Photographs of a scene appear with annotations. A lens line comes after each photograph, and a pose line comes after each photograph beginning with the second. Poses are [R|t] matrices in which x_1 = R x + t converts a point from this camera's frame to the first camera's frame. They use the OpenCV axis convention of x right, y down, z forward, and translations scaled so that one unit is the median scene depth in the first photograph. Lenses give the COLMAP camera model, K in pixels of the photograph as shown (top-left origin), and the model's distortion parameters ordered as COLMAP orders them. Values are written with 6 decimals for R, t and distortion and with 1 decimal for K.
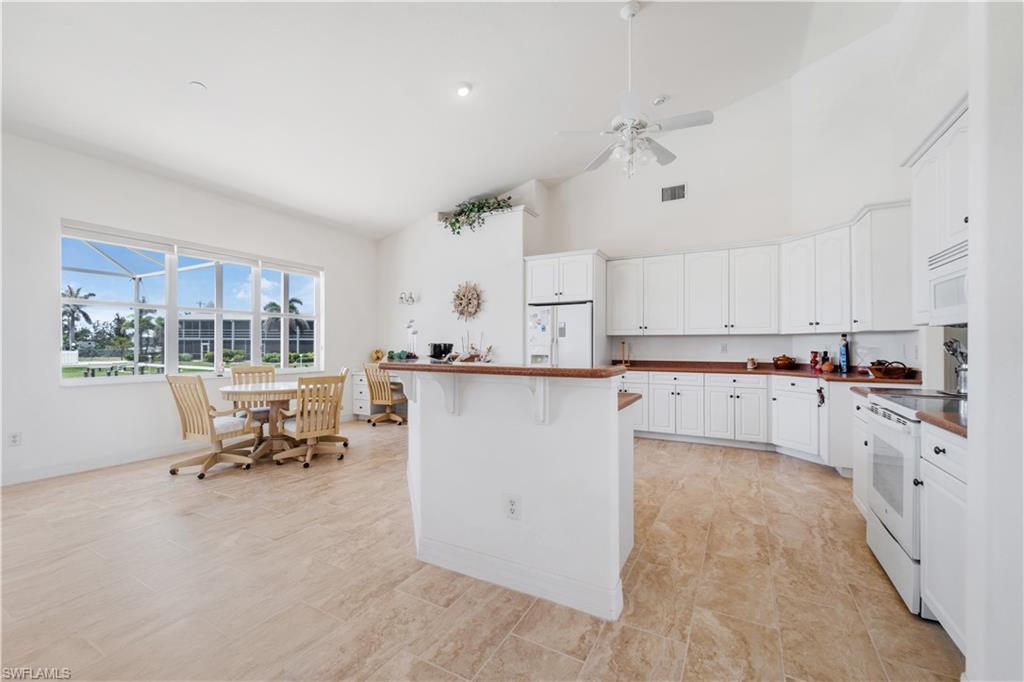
lens RADIAL K [[411.8, 0, 519.7], [0, 411.8, 340.3], [0, 0, 1]] dist [0.009154, -0.000267]
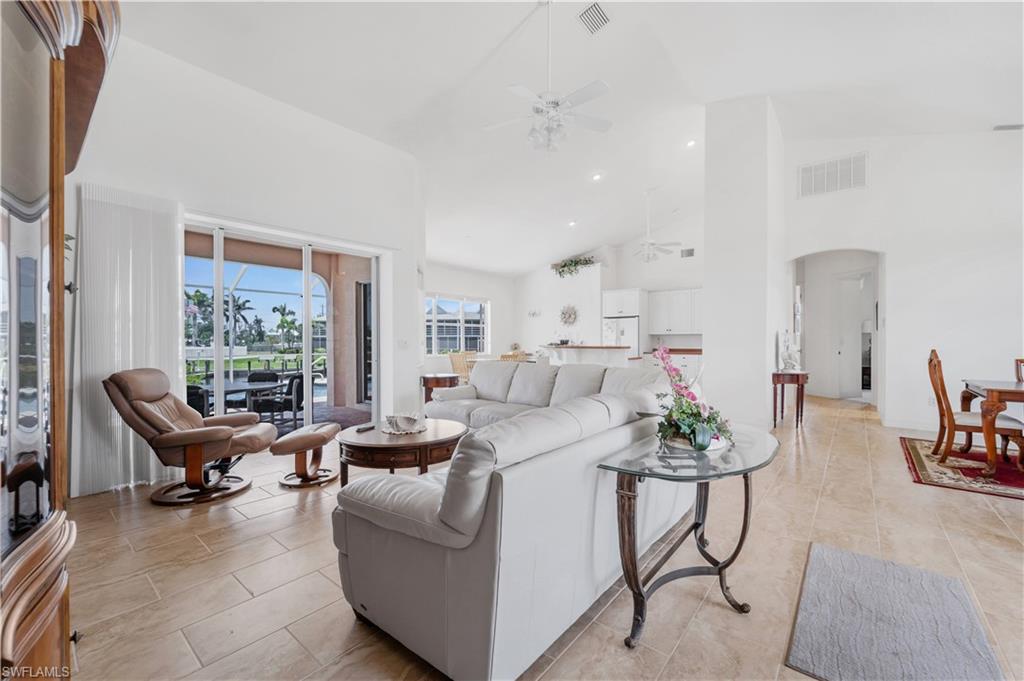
lens RADIAL K [[411.8, 0, 519.7], [0, 411.8, 339.8], [0, 0, 1]] dist [0.009154, -0.000267]
pose [[0.980247, -0.003425, -0.197749, 0.016618], [0.004979, 0.999961, 0.007361, -0.004731], [0.197716, -0.008200, 0.980225, -0.784511]]
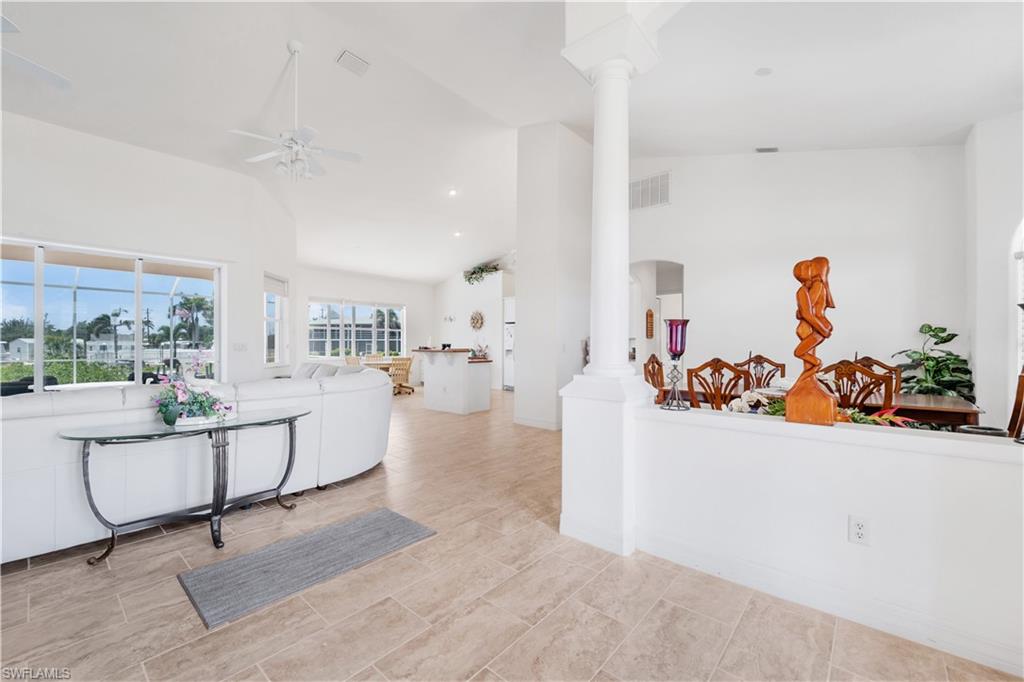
lens RADIAL K [[415.8, 0, 511.8], [0, 415.8, 344.6], [0, 0, 1]] dist [0.002828, -0.000261]
pose [[0.970625, 0.003077, -0.240576, 0.478862], [-0.001001, 0.999961, 0.008751, -0.004622], [0.240594, -0.008253, 0.970591, -0.780999]]
